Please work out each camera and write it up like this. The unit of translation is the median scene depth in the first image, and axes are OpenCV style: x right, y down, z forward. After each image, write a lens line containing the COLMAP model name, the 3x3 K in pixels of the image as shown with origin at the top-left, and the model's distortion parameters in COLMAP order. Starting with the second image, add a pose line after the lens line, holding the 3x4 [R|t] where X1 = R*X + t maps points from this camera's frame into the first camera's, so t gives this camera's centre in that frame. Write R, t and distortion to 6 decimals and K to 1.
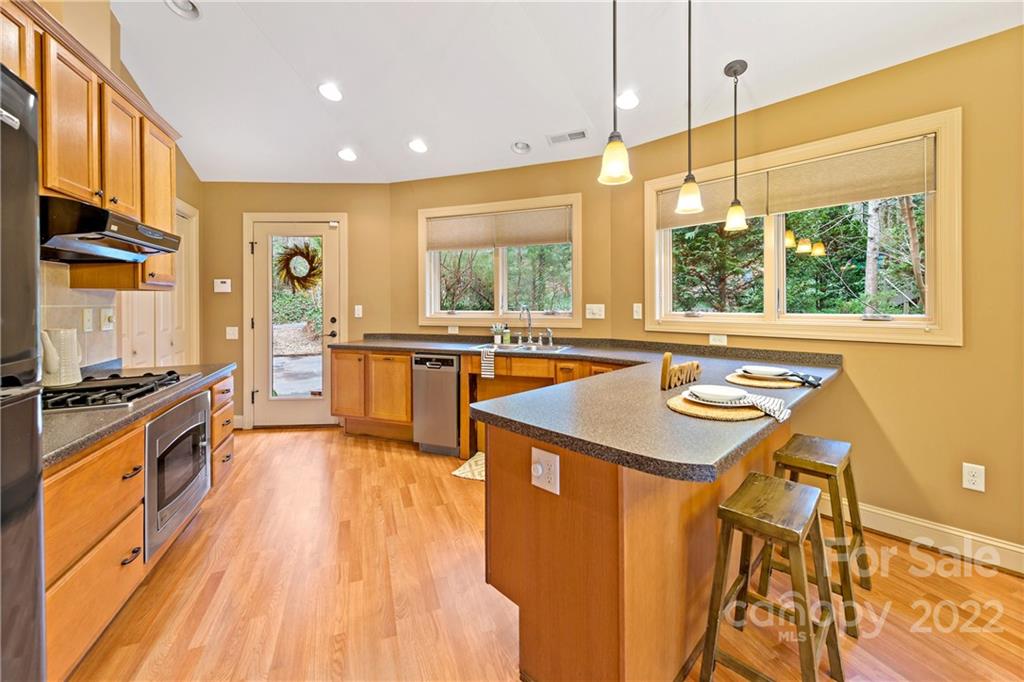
lens RADIAL K [[410.7, 0, 501.3], [0, 410.7, 304.4], [0, 0, 1]] dist [0.001246, -0.000039]
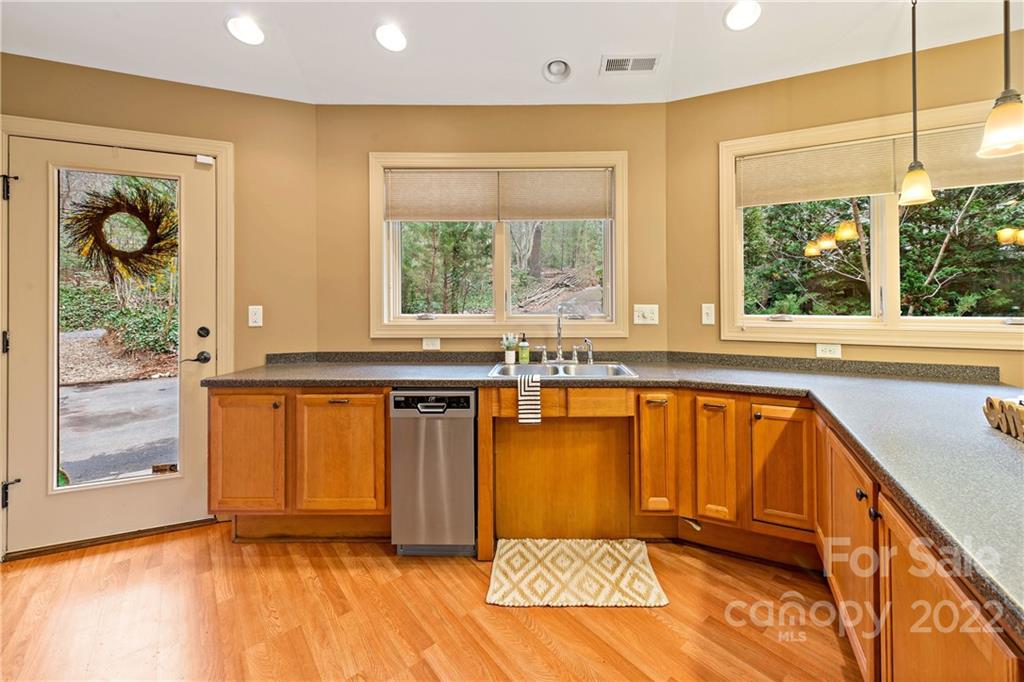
lens RADIAL K [[414.6, 0, 514.5], [0, 414.6, 303.1], [0, 0, 1]] dist [0.004058, 0.000111]
pose [[0.937963, 0.002493, 0.346726, -0.241252], [-0.001493, 0.999994, -0.003150, -0.000225], [-0.346732, 0.002437, 0.937961, 0.376439]]
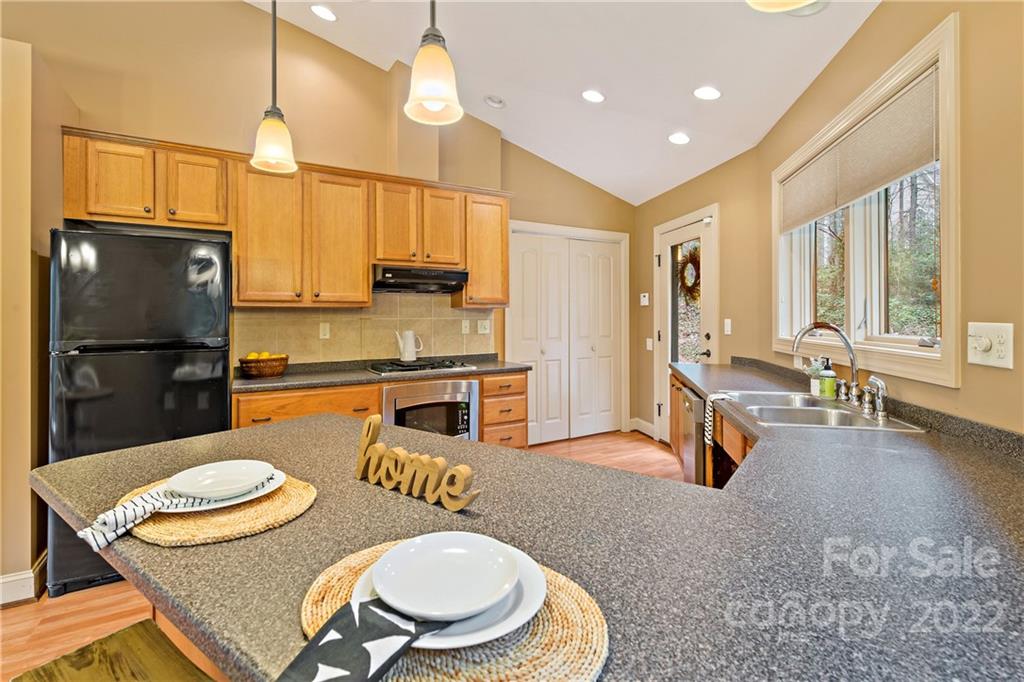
lens RADIAL K [[466.8, 0, 526.3], [0, 466.8, 317.2], [0, 0, 1]] dist [0.001883, 0.000073]
pose [[0.175696, 0.004880, -0.984432, 0.519941], [-0.000708, 0.999988, 0.004830, -0.005878], [0.984444, -0.000151, 0.175697, 0.549144]]
